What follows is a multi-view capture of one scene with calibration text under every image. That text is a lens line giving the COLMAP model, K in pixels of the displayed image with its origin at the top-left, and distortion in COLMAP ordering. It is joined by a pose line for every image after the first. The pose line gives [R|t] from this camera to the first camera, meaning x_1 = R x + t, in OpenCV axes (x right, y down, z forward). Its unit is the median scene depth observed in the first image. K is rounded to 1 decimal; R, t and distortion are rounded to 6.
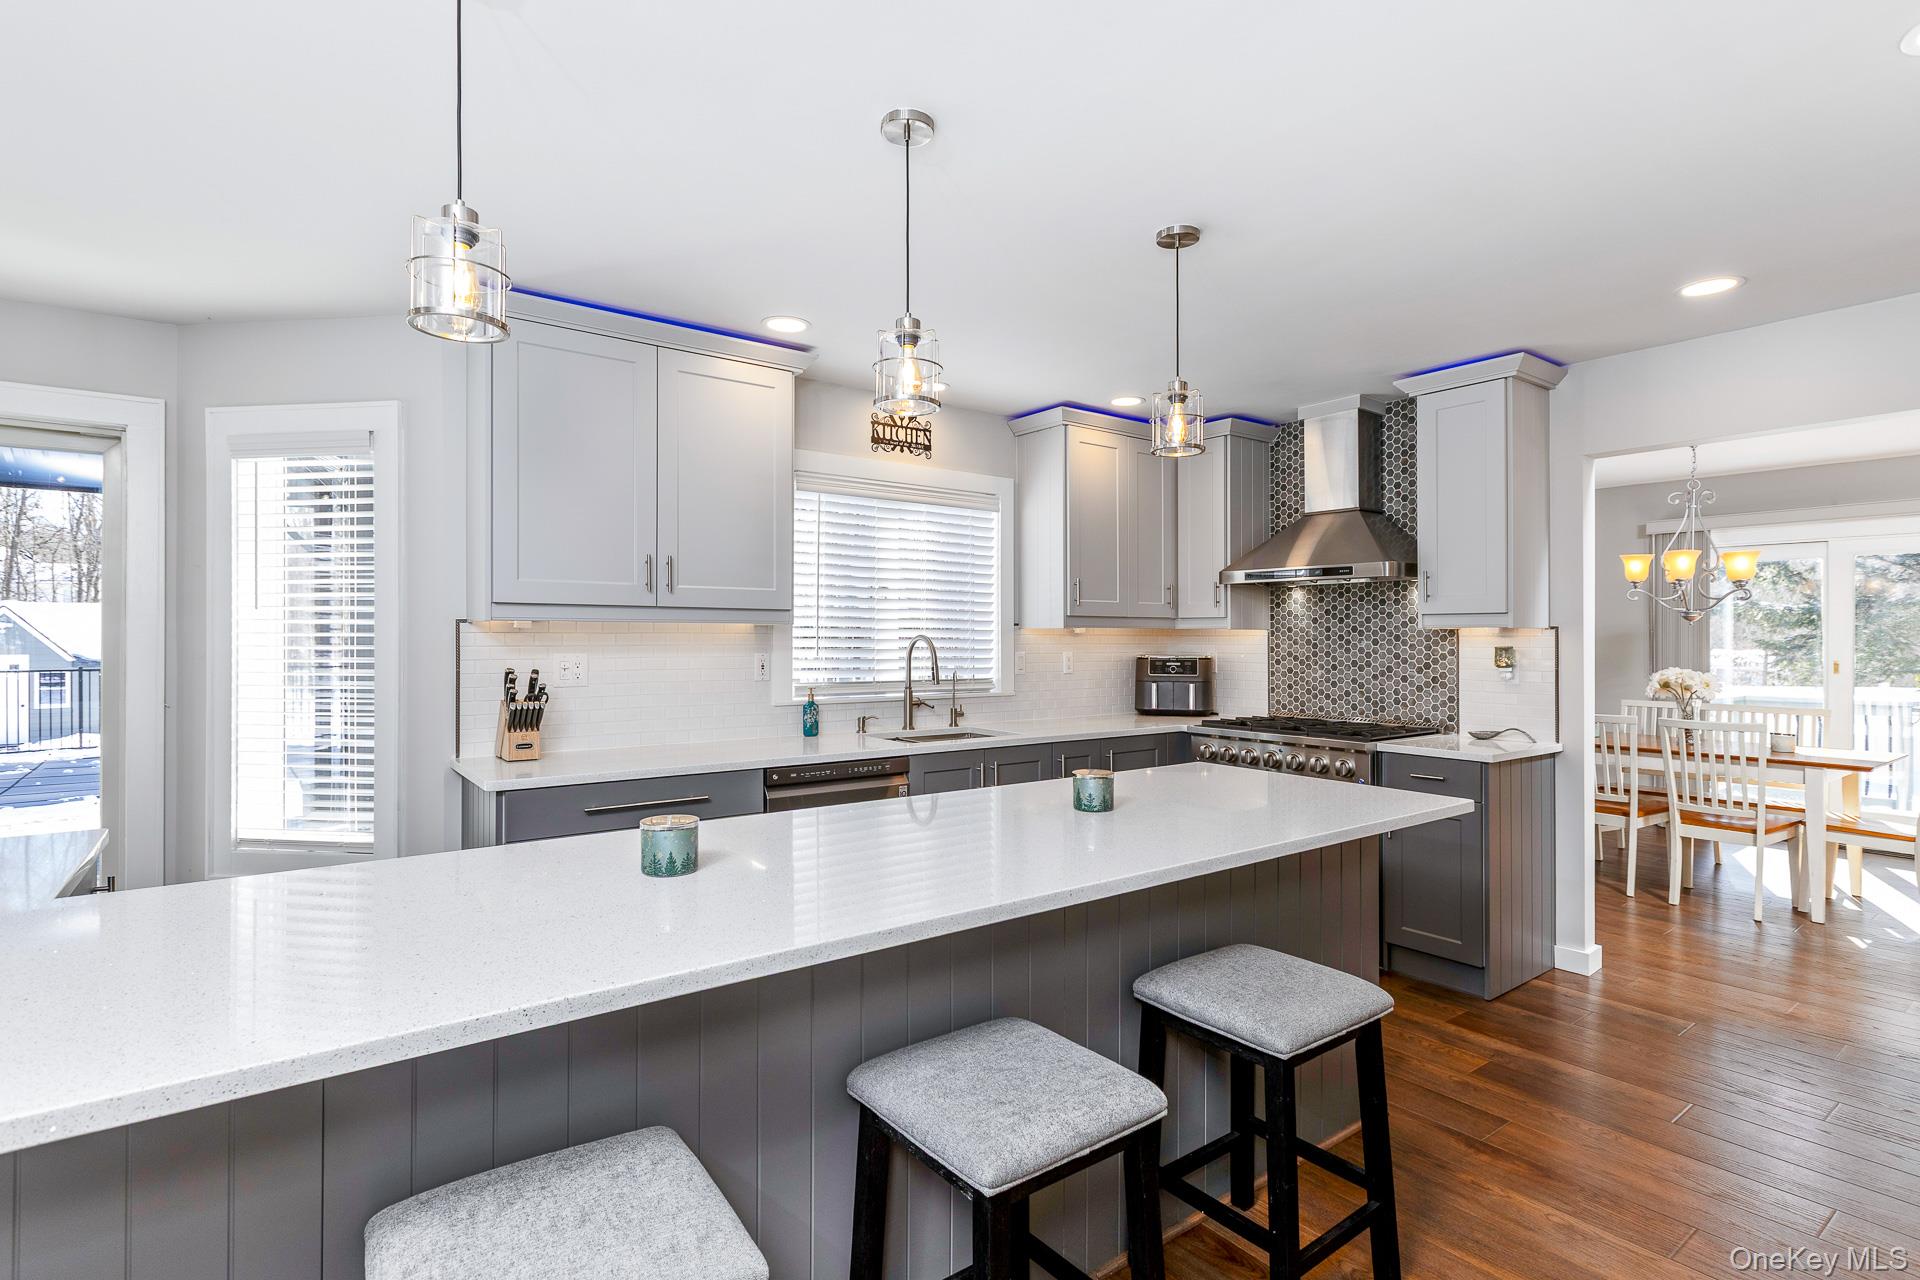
lens RADIAL K [[958.6, 0, 925.9], [0, 958.6, 632.3], [0, 0, 1]] dist [0.010215, -0.000430]
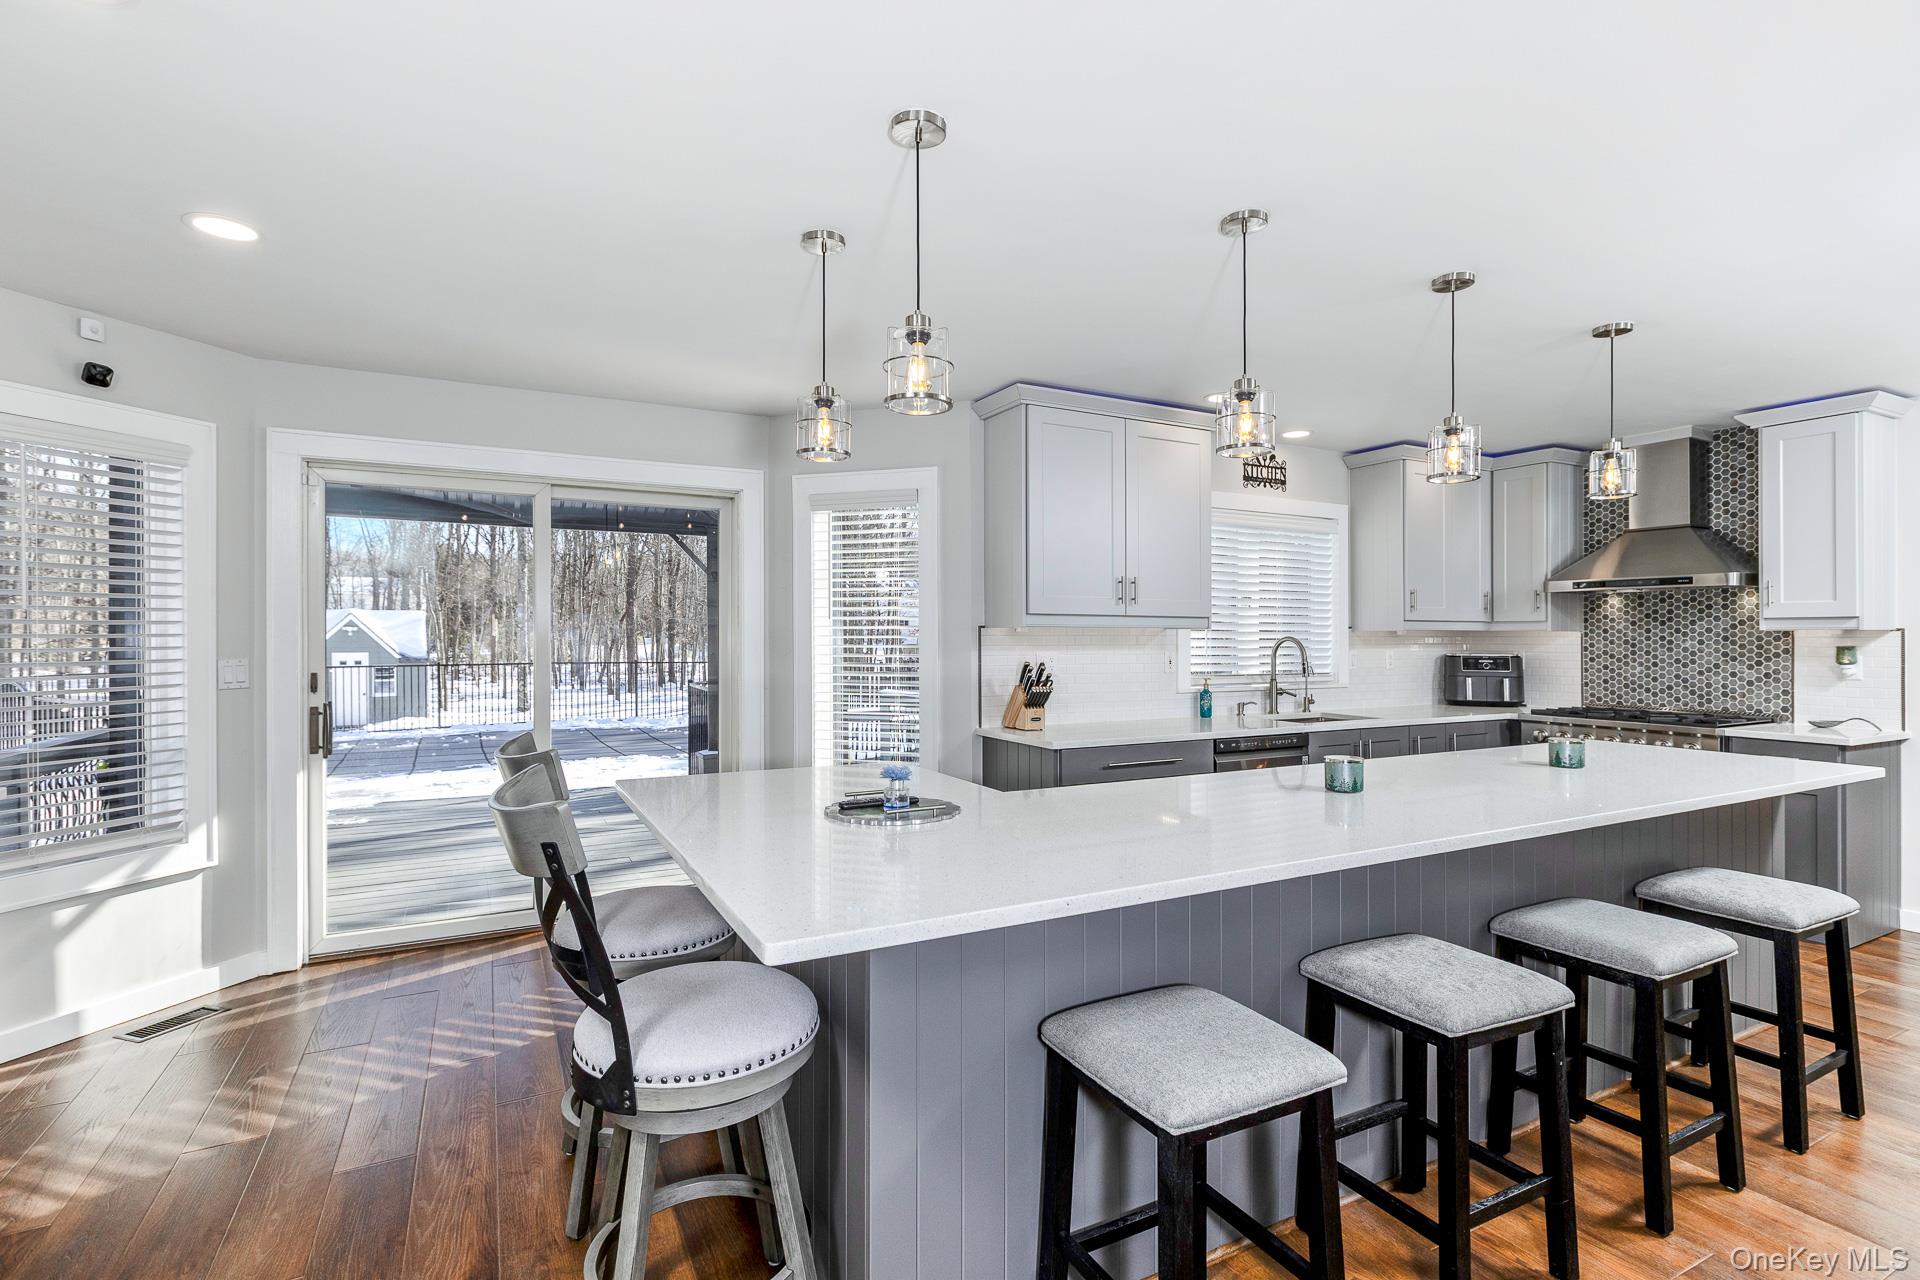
lens RADIAL K [[873.5, 0, 923.9], [0, 873.5, 642.1], [0, 0, 1]] dist [-0.002309, -0.003893]
pose [[0.986646, -0.001485, -0.162871, -0.272608], [0.003051, 0.999951, 0.009370, -0.002296], [0.162849, -0.009742, 0.986603, -0.164779]]
